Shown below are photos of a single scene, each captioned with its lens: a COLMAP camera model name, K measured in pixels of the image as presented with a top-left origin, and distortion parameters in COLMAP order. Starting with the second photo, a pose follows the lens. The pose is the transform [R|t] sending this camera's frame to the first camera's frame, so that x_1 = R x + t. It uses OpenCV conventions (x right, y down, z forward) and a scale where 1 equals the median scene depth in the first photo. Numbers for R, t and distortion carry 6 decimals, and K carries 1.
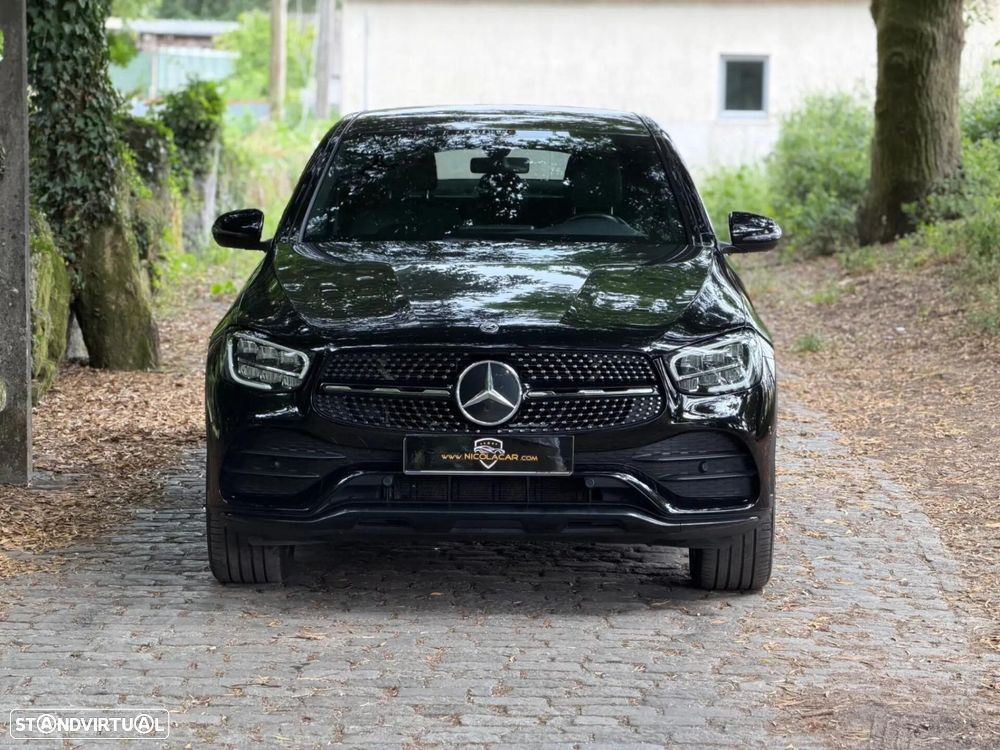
lens RADIAL K [[2968.2, 0, 496.3], [0, 2968.2, 396.0], [0, 0, 1]] dist [0.118260, 1.313671]
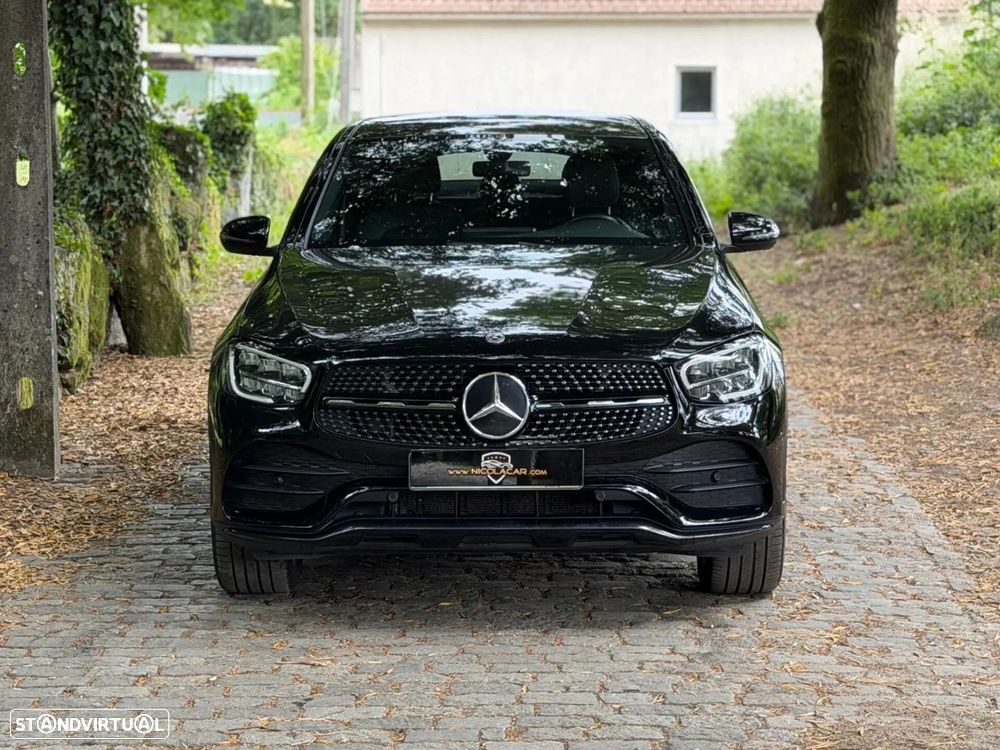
lens RADIAL K [[2354.0, 0, 500.0], [0, 2354.0, 375.0], [0, 0, 1]] dist [0.109229, 0.265824]
pose [[0.999898, -0.013960, 0.003034, -0.001845], [0.013916, 0.999804, 0.014093, -0.012157], [-0.003230, -0.014049, 0.999896, 0.125992]]
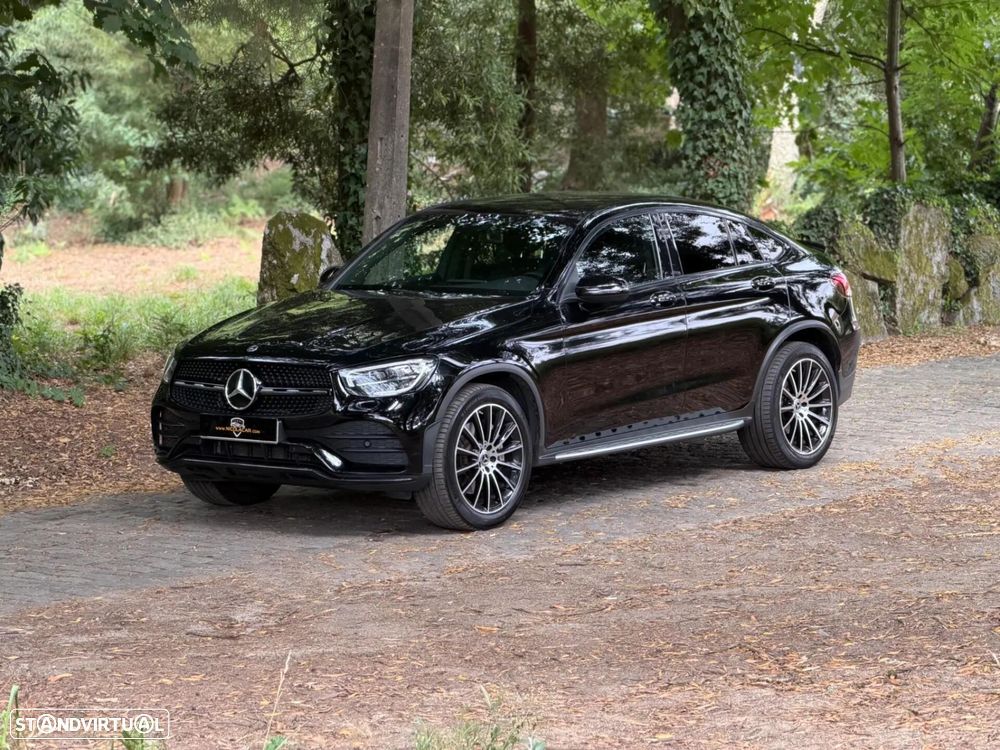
lens RADIAL K [[2968.2, 0, 496.3], [0, 2968.2, 396.0], [0, 0, 1]] dist [0.118260, 1.313671]
pose [[0.786104, 0.042355, -0.616641, 0.603812], [-0.041007, 0.999025, 0.016342, -0.016239], [0.616732, 0.012440, 0.787075, -0.096029]]
